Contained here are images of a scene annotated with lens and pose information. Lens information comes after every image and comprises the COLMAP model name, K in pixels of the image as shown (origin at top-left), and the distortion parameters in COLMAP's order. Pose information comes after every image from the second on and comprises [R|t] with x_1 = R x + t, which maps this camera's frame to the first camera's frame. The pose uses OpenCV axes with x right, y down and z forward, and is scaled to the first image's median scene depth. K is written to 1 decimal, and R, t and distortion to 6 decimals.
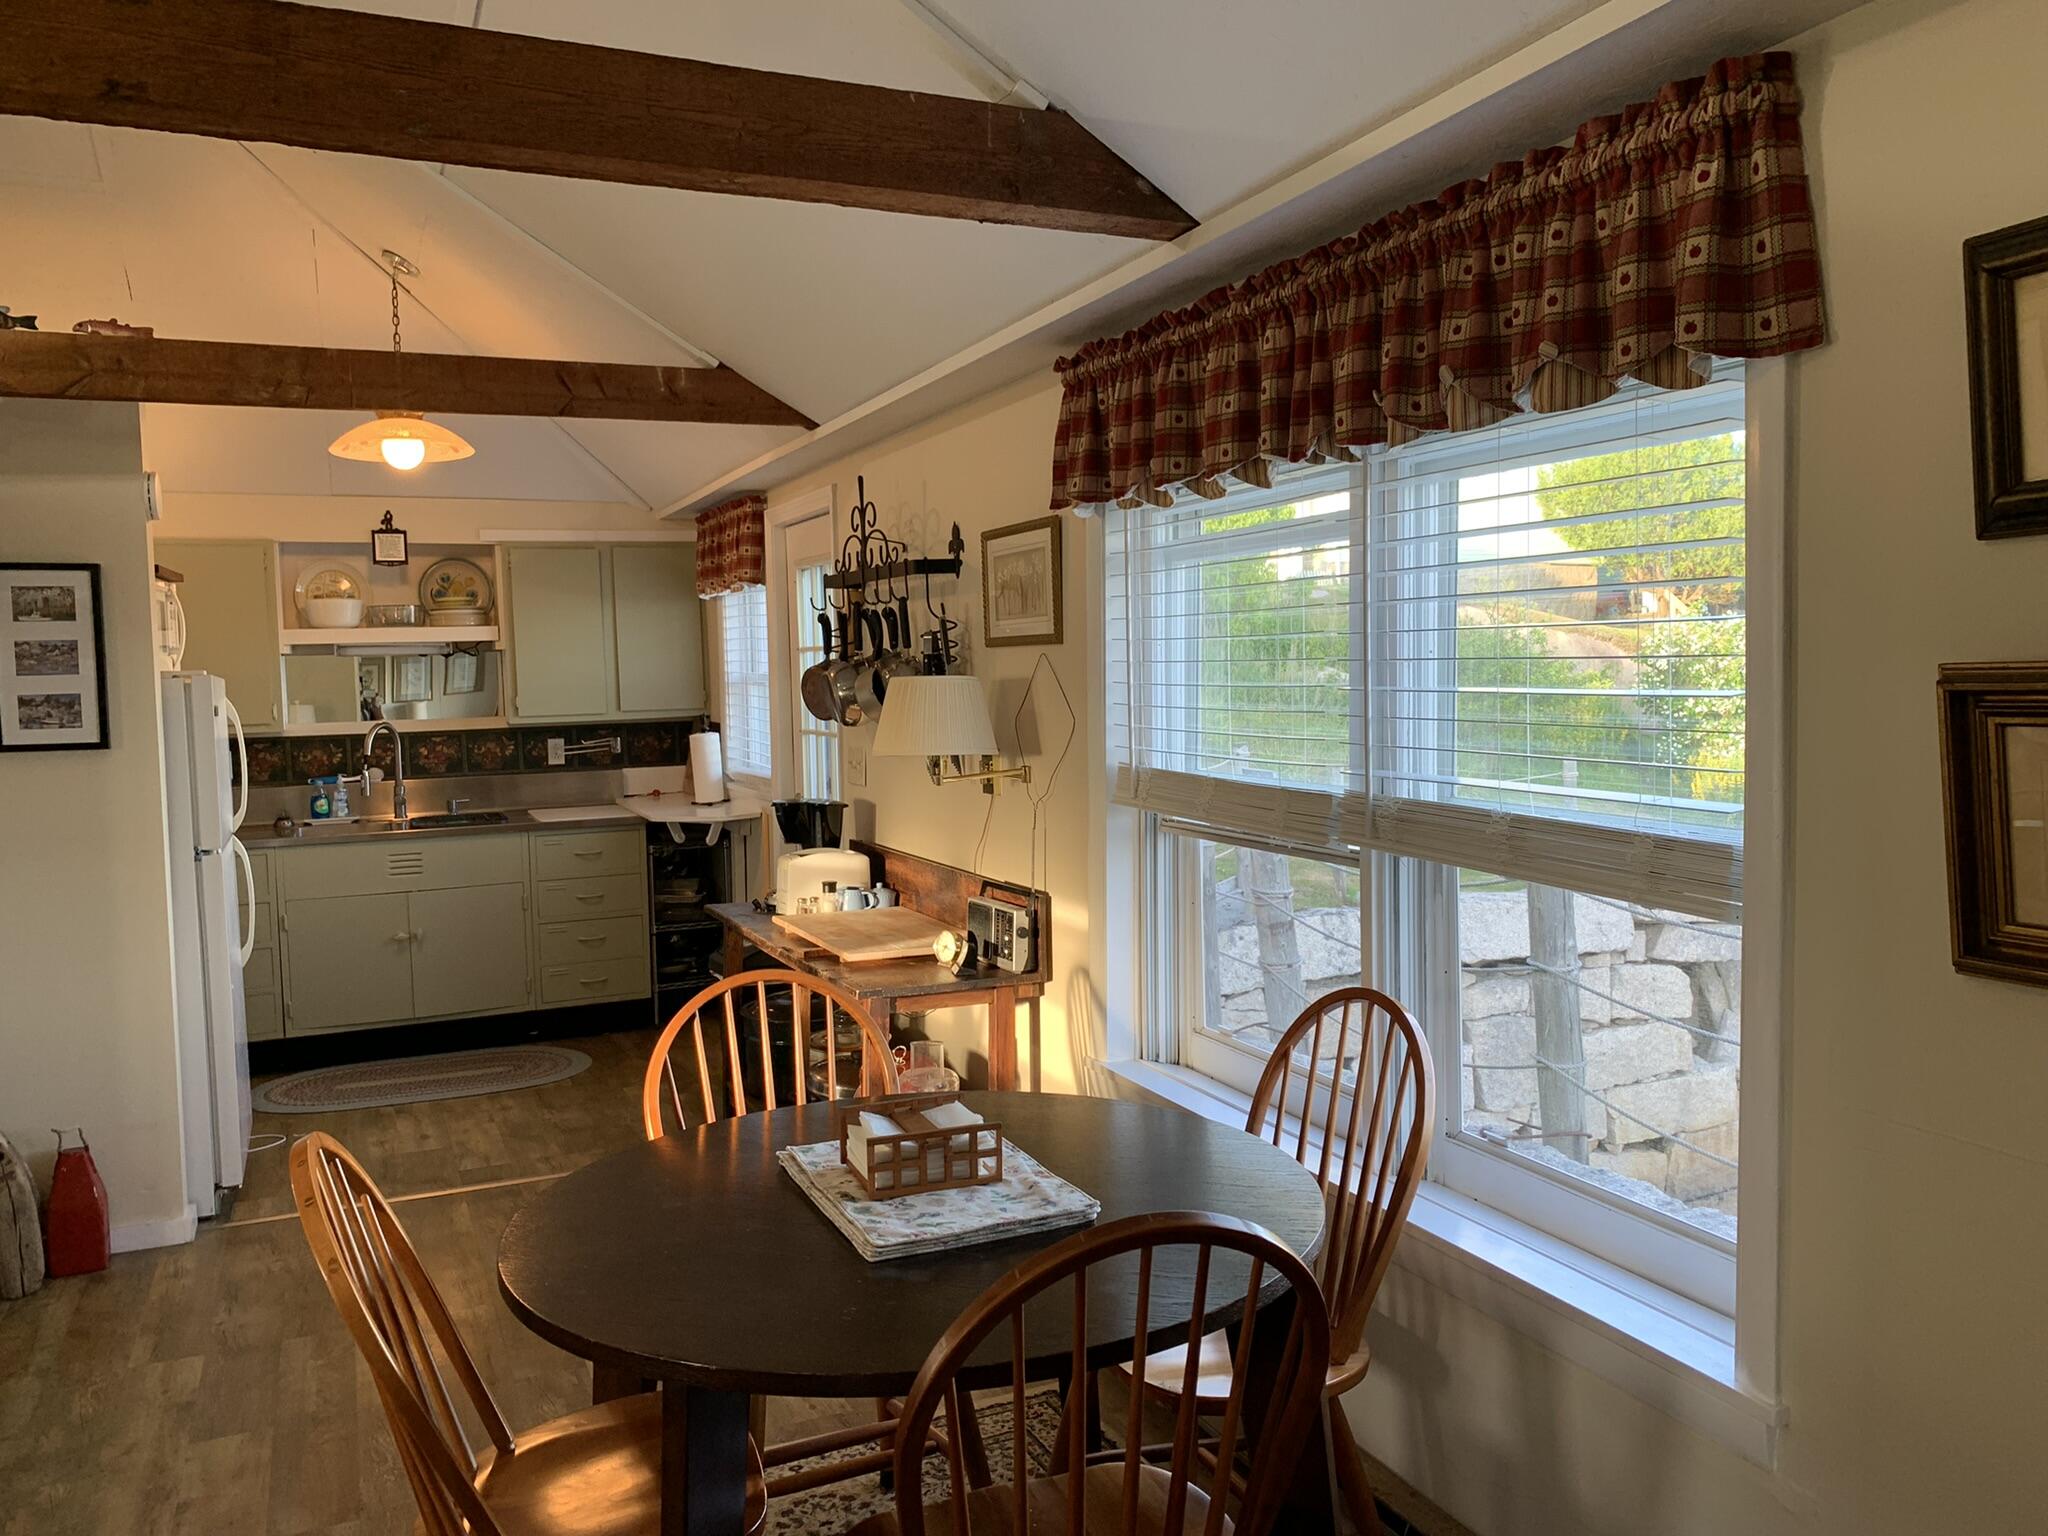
lens RADIAL K [[1580.4, 0, 1022.0], [0, 1580.4, 766.3], [0, 0, 1]] dist [0.024848, -0.005347]
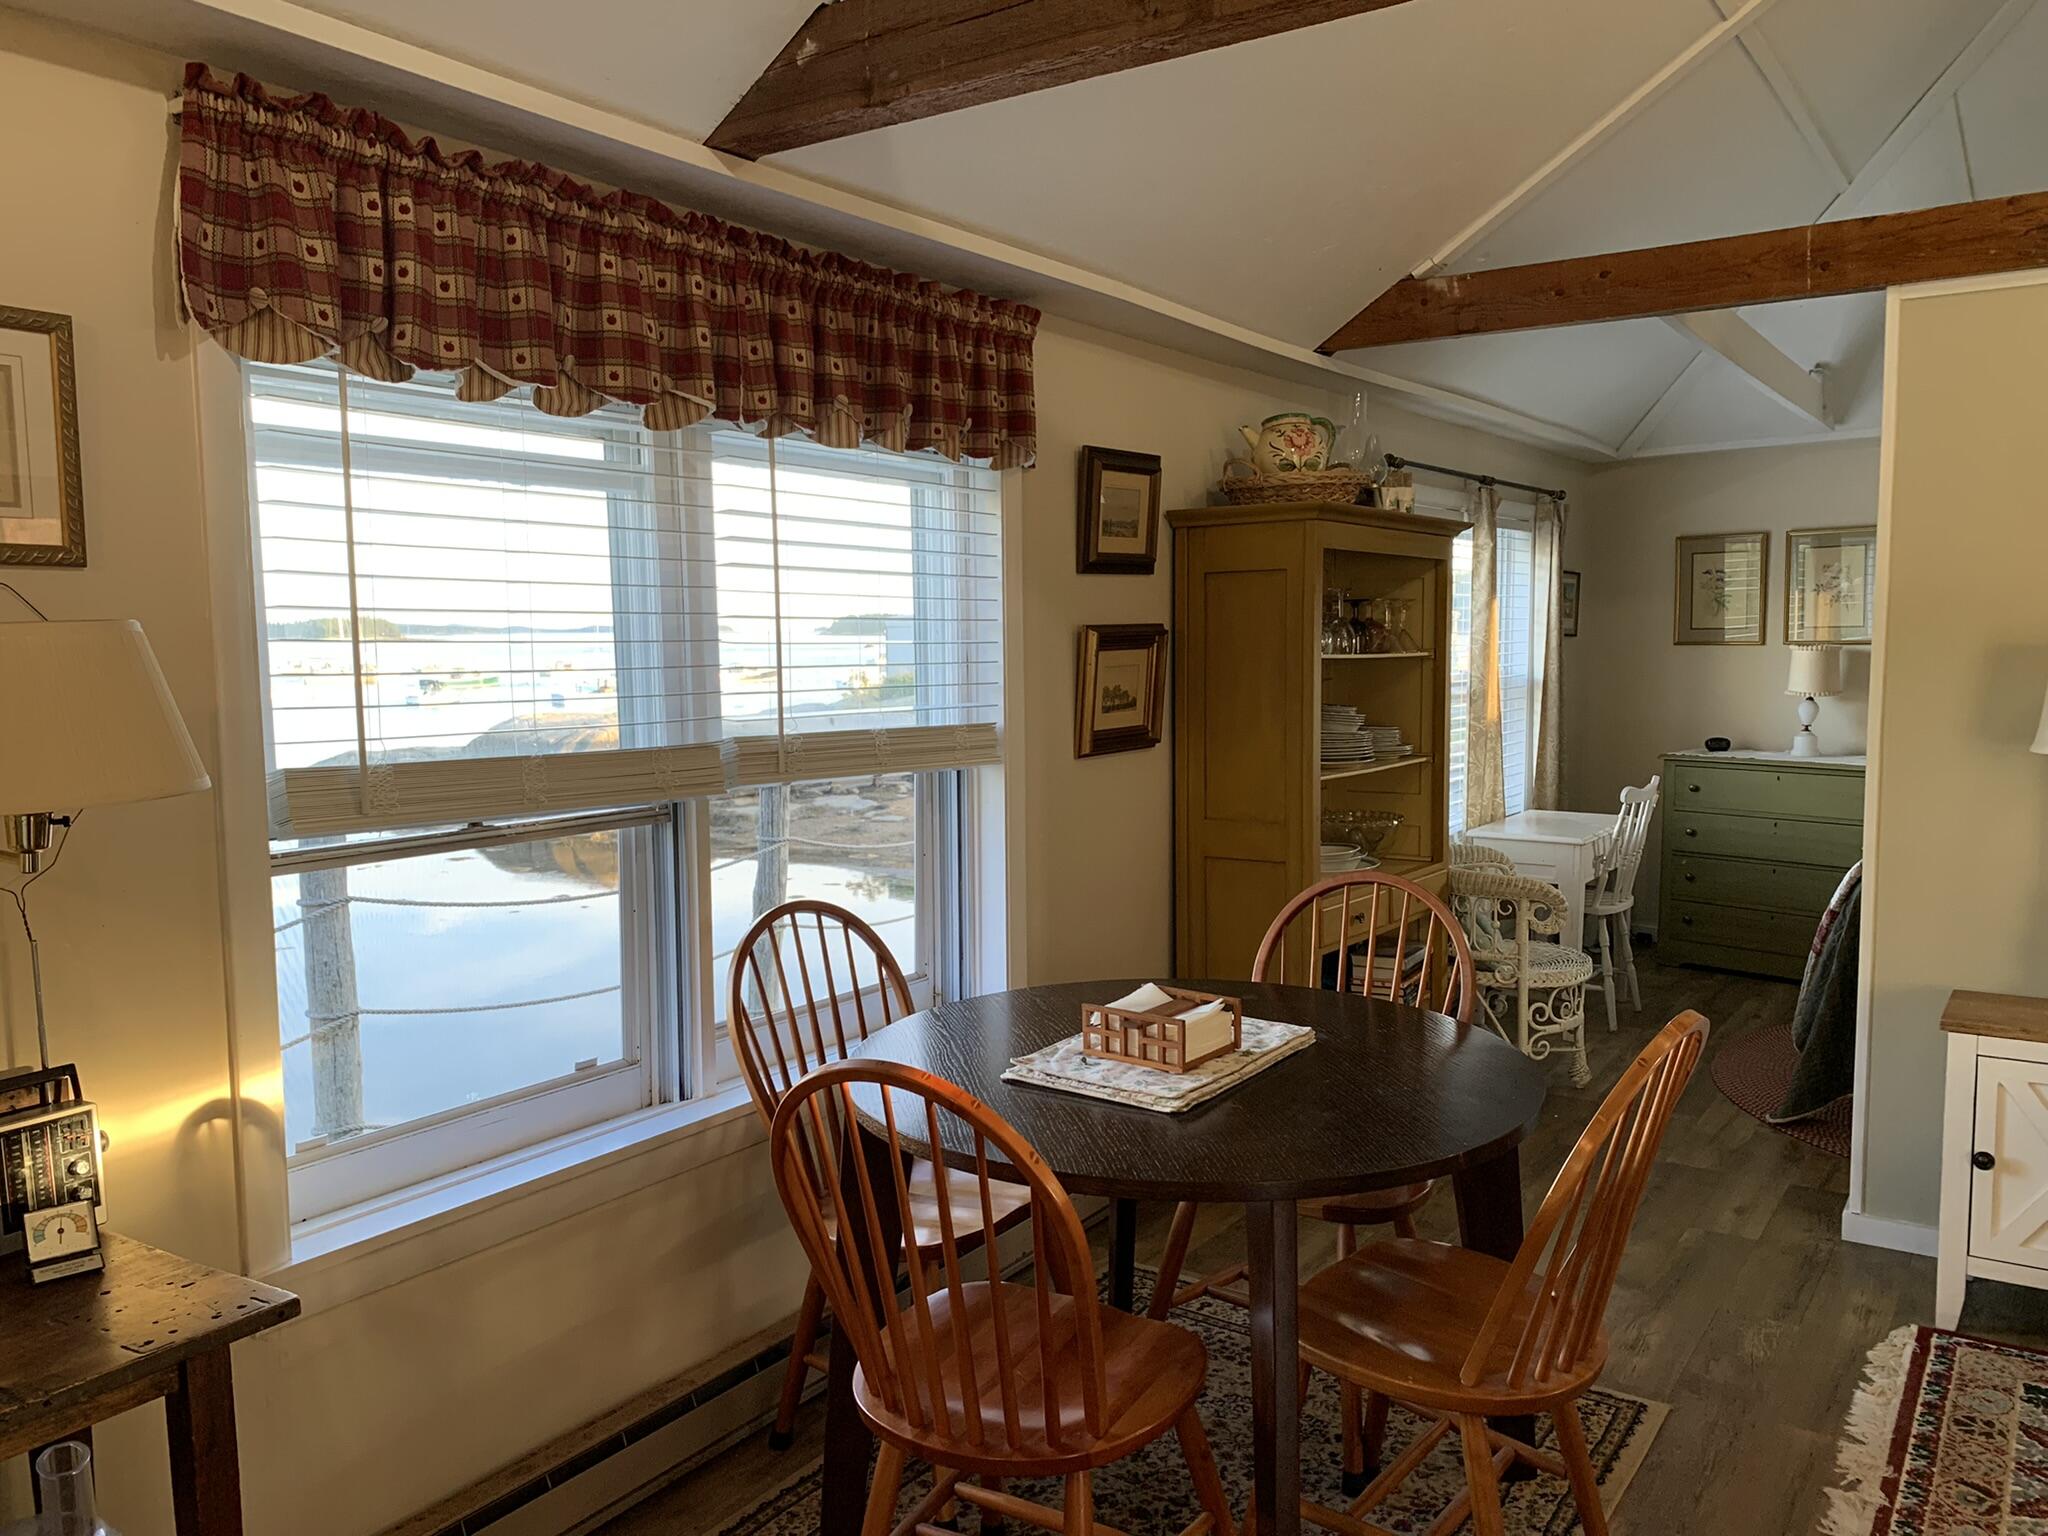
lens RADIAL K [[1570.8, 0, 1025.2], [0, 1570.8, 781.6], [0, 0, 1]] dist [0.028483, -0.028218]
pose [[-0.534065, -0.050793, 0.843916, -0.343453], [0.077004, 0.991122, 0.108385, -0.023225], [-0.841929, 0.122870, -0.525413, 0.595083]]
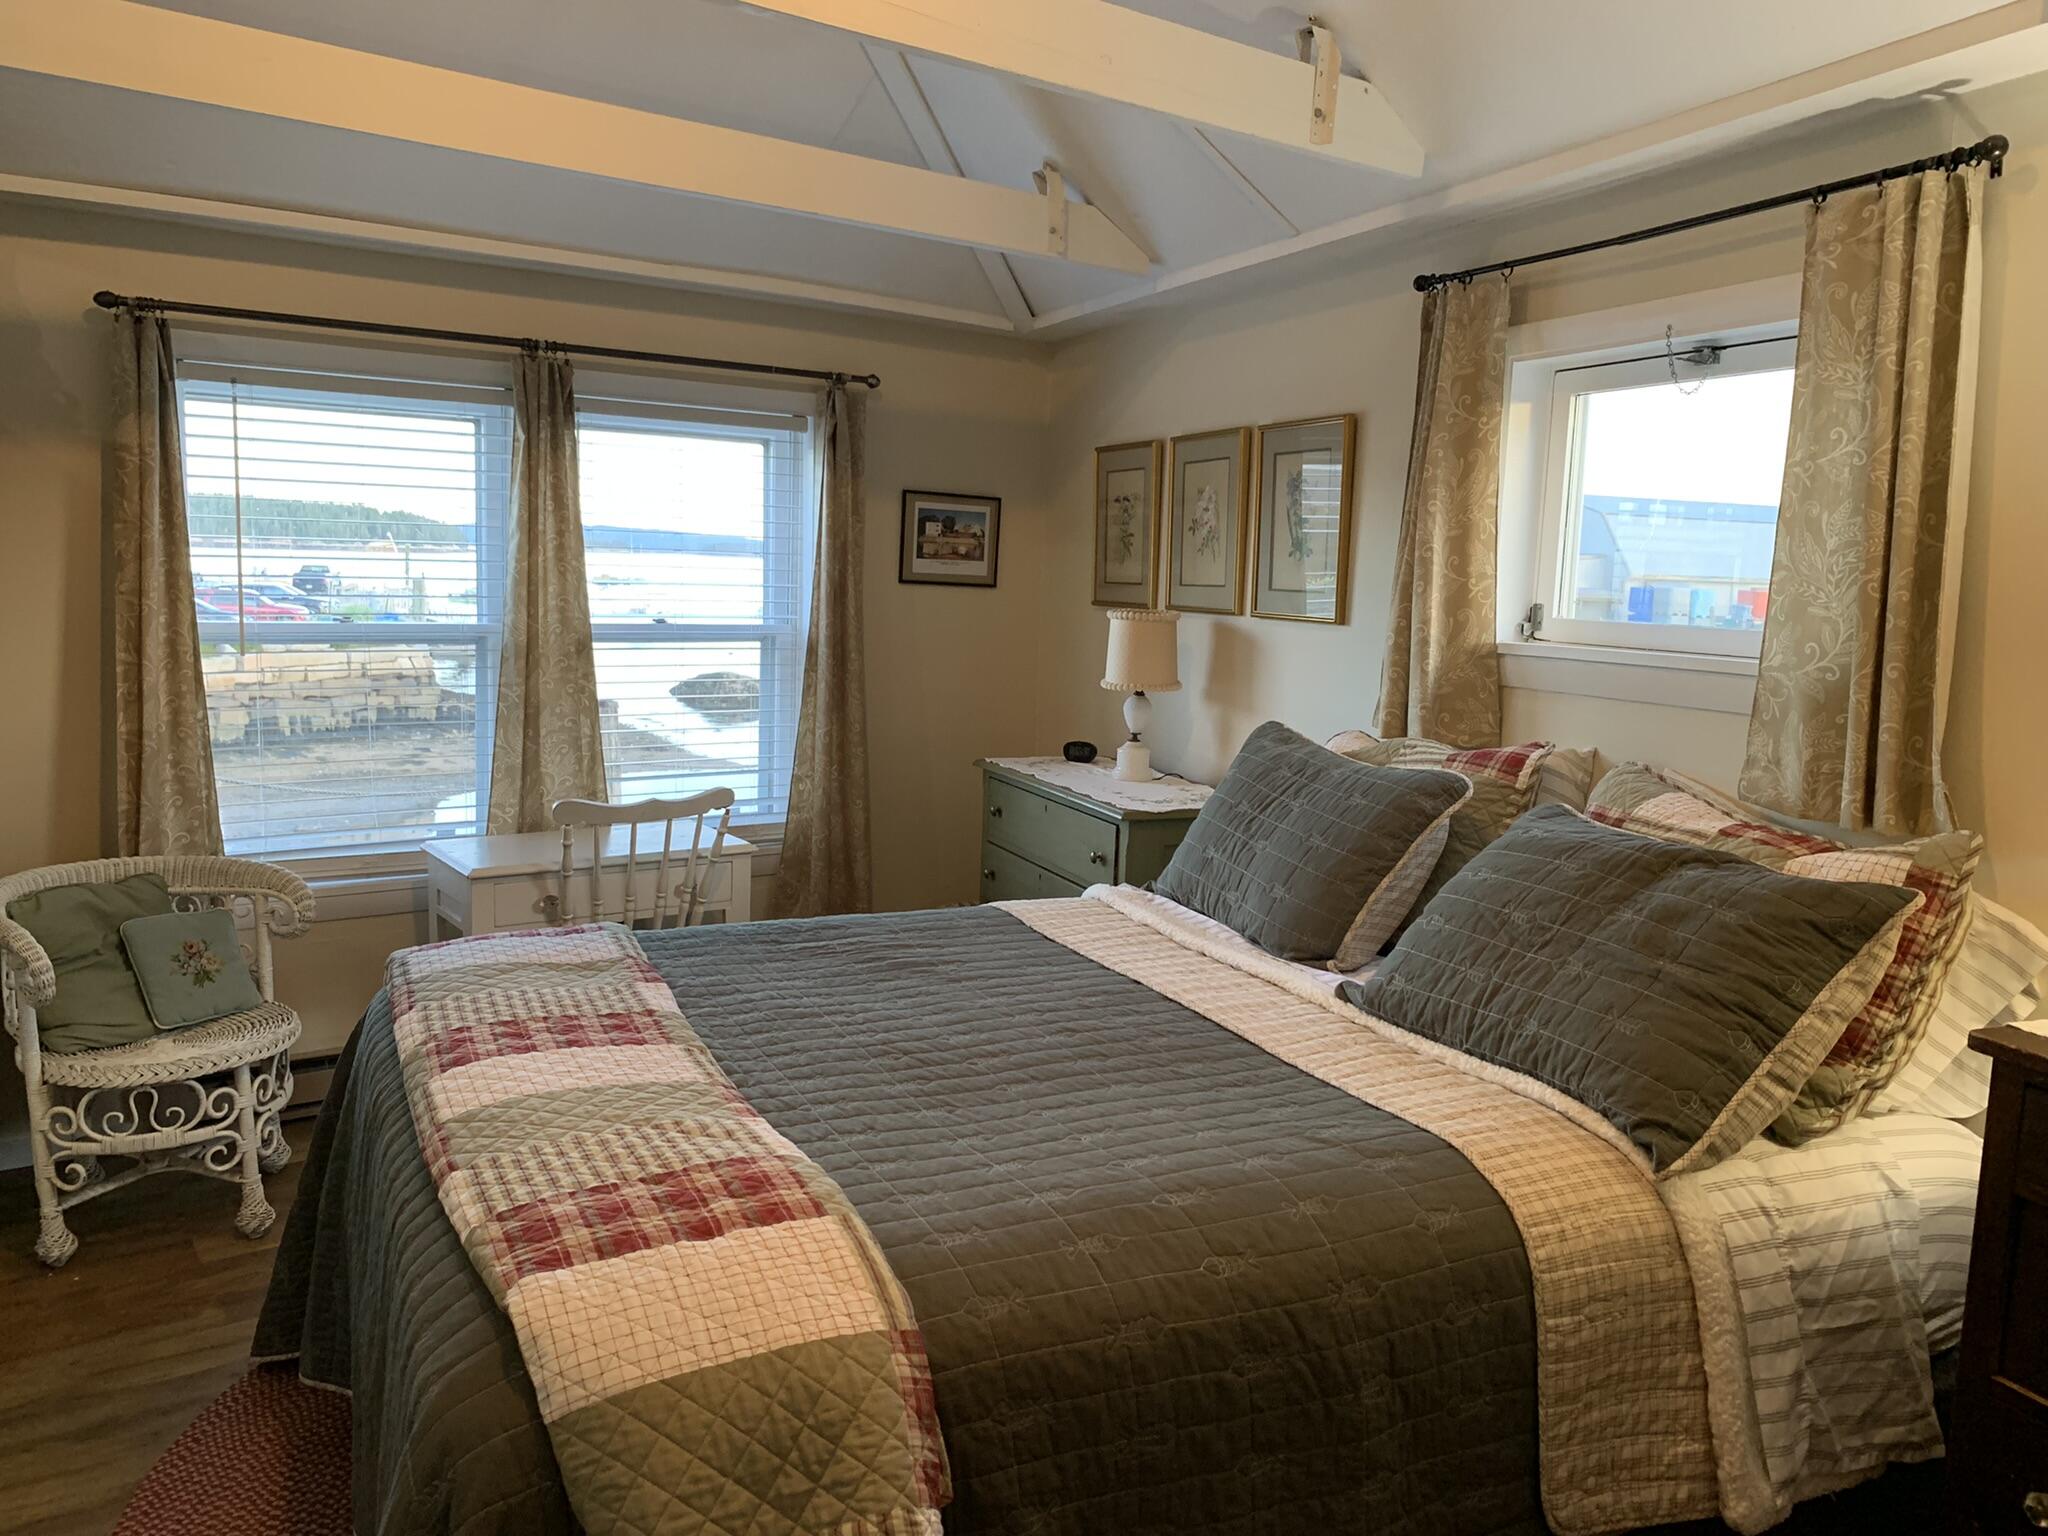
lens RADIAL K [[1570.1, 0, 1027.6], [0, 1570.1, 781.1], [0, 0, 1]] dist [0.050294, -0.079735]
pose [[-0.212592, -0.115468, 0.970295, -0.389601], [0.034134, 0.991510, 0.125471, 0.025794], [-0.976545, 0.059794, -0.206845, -0.200378]]
